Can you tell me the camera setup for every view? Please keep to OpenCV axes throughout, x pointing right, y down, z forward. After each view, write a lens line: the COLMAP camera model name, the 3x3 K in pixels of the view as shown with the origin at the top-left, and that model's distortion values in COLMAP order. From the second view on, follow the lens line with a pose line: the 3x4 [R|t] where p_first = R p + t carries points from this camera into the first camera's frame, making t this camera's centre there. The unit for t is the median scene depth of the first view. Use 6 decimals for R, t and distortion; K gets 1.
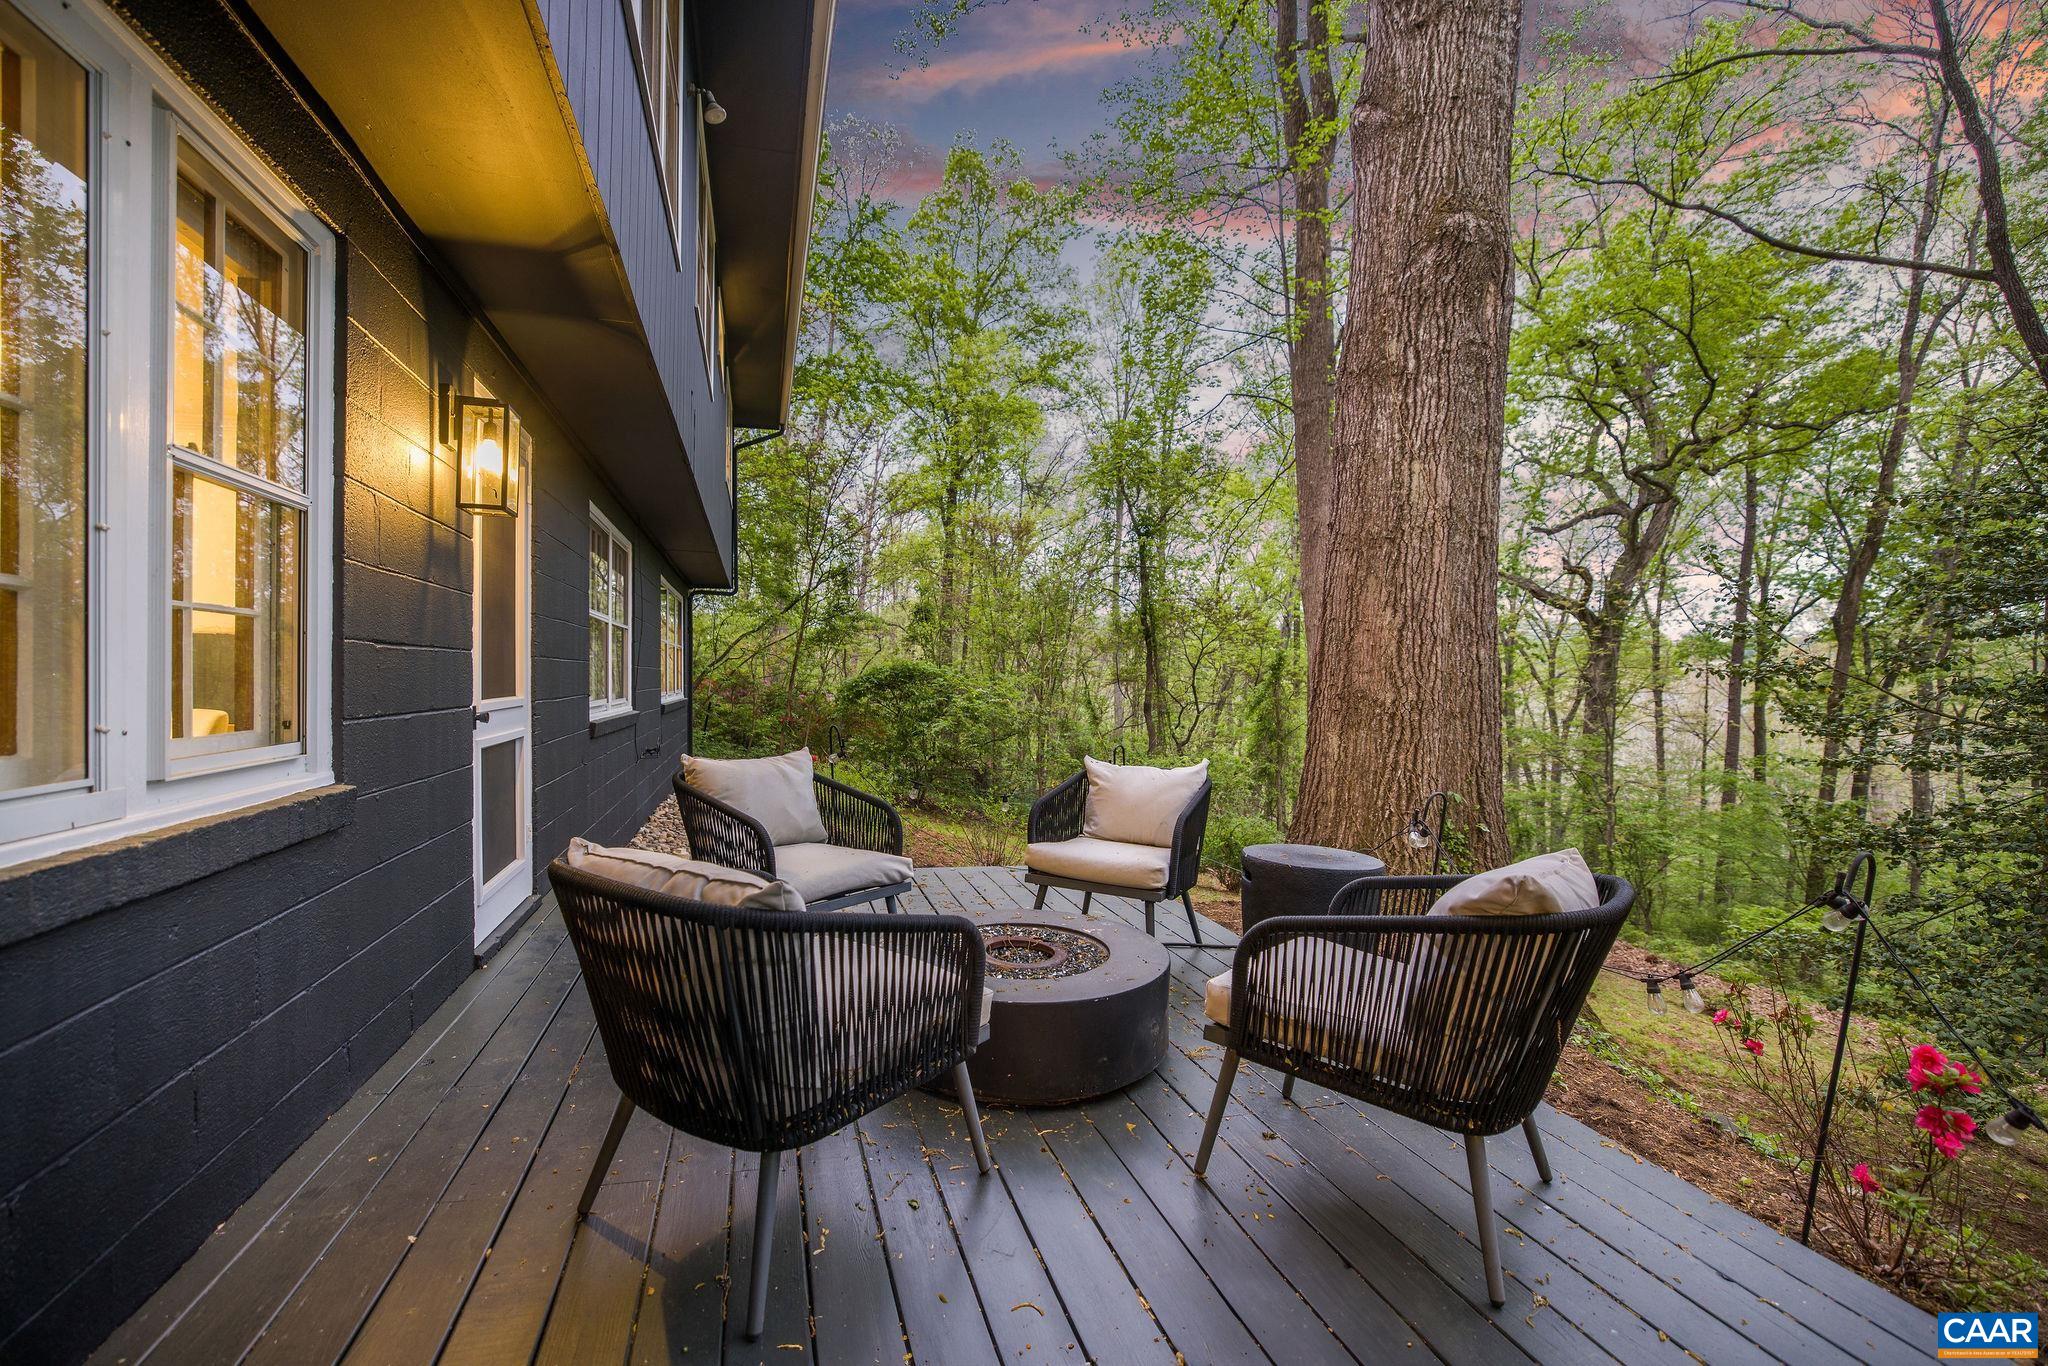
lens RADIAL K [[905.3, 0, 1013.9], [0, 905.3, 677.0], [0, 0, 1]] dist [-0.024690, 0.000311]
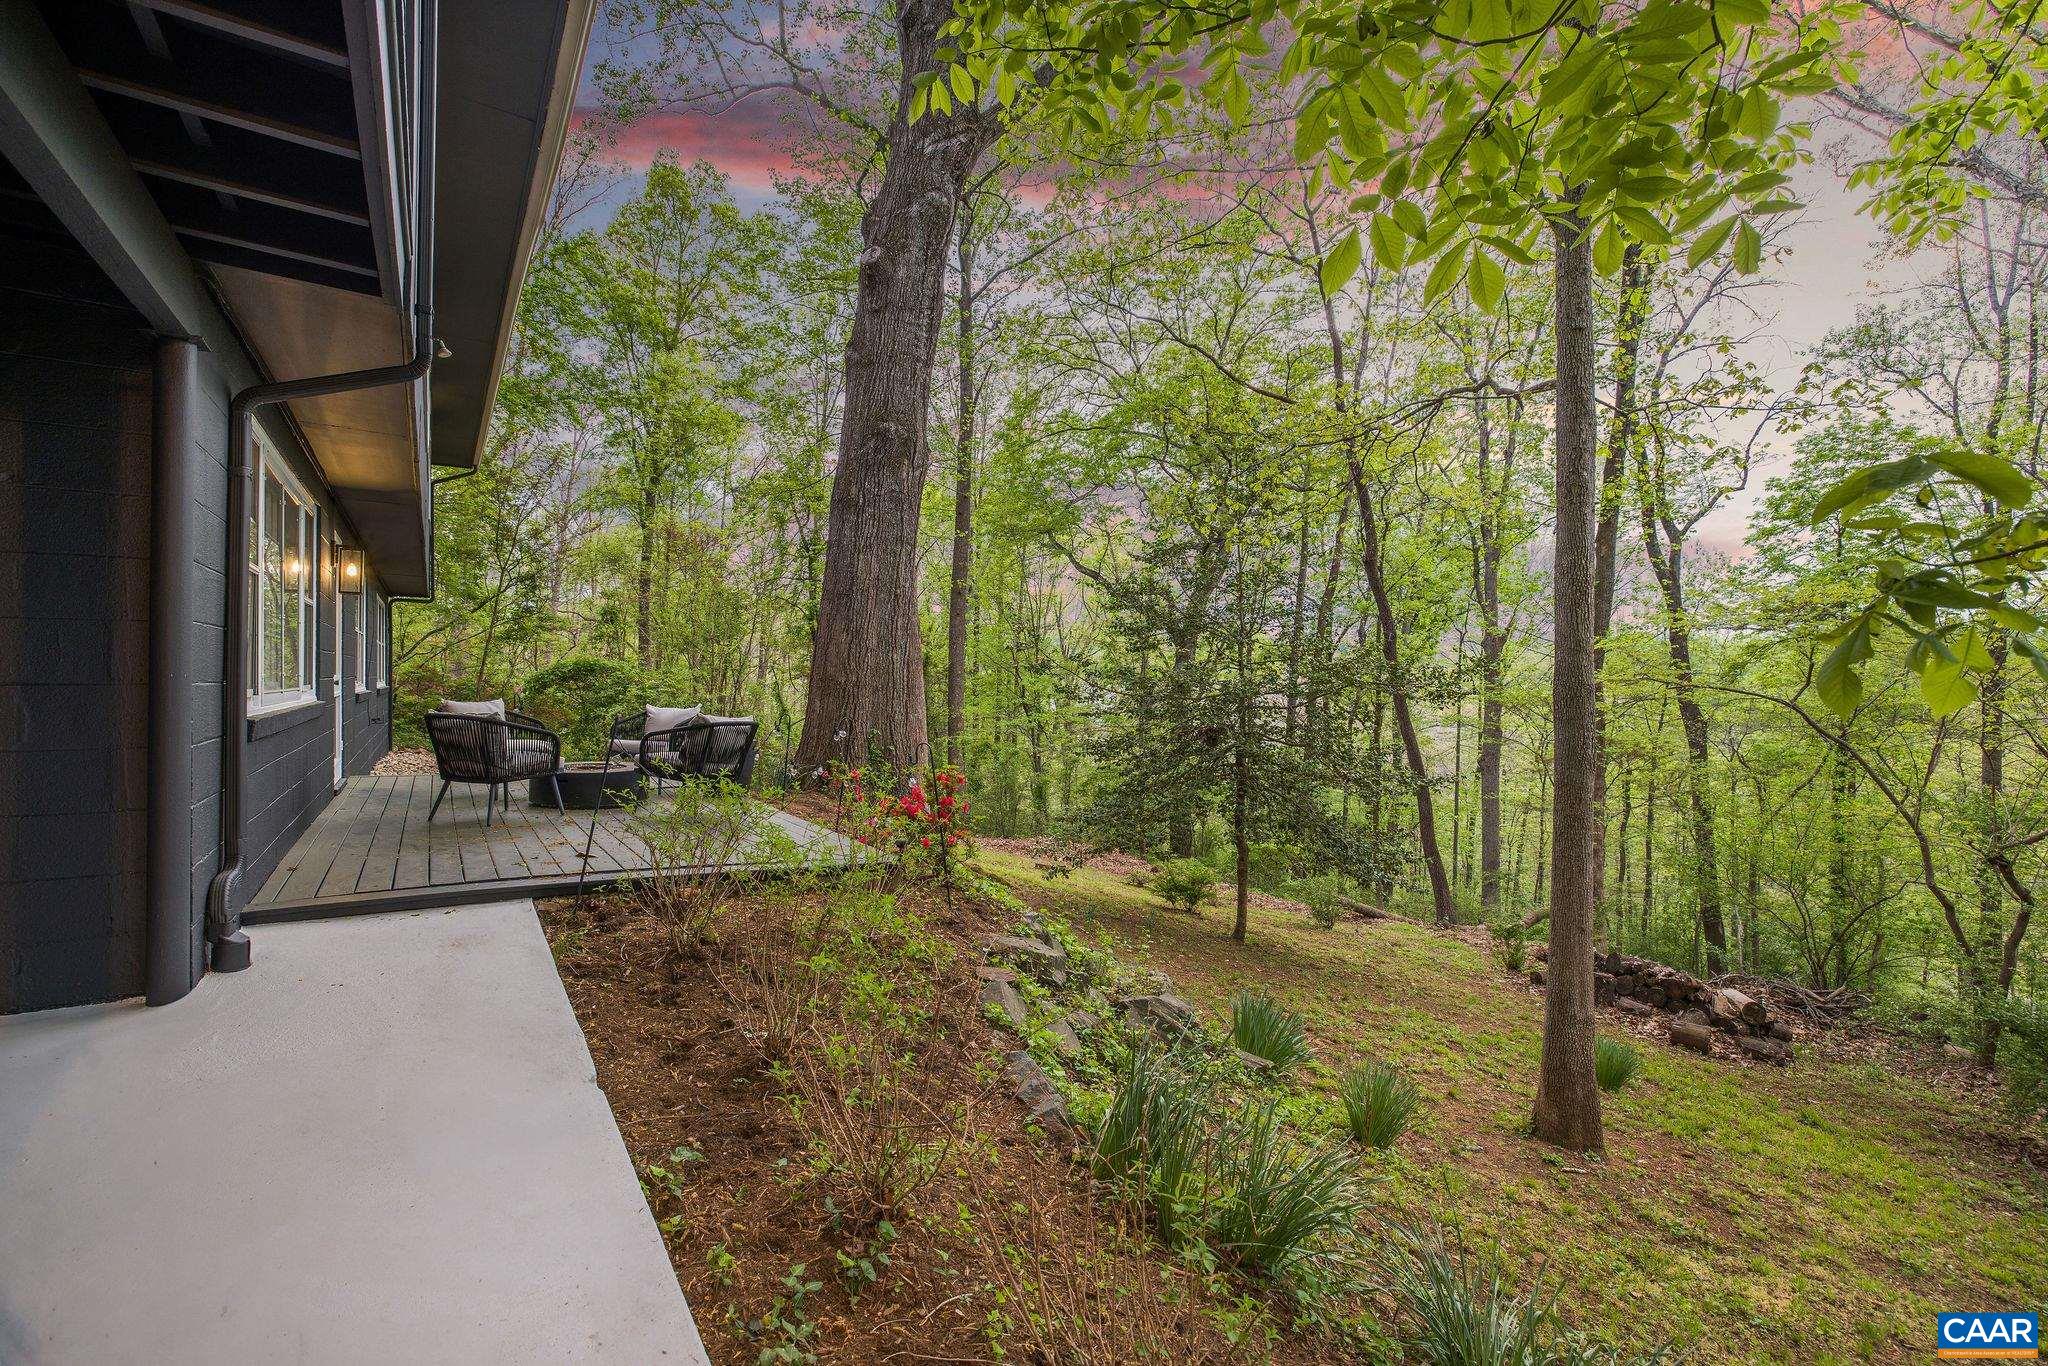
lens RADIAL K [[905.3, 0, 1013.9], [0, 905.3, 677.0], [0, 0, 1]] dist [-0.024690, 0.000311]
pose [[0.955081, 0.003480, 0.296325, 0.051660], [-0.004119, 0.999990, 0.001531, 0.003332], [-0.296317, -0.002682, 0.955086, -0.238547]]
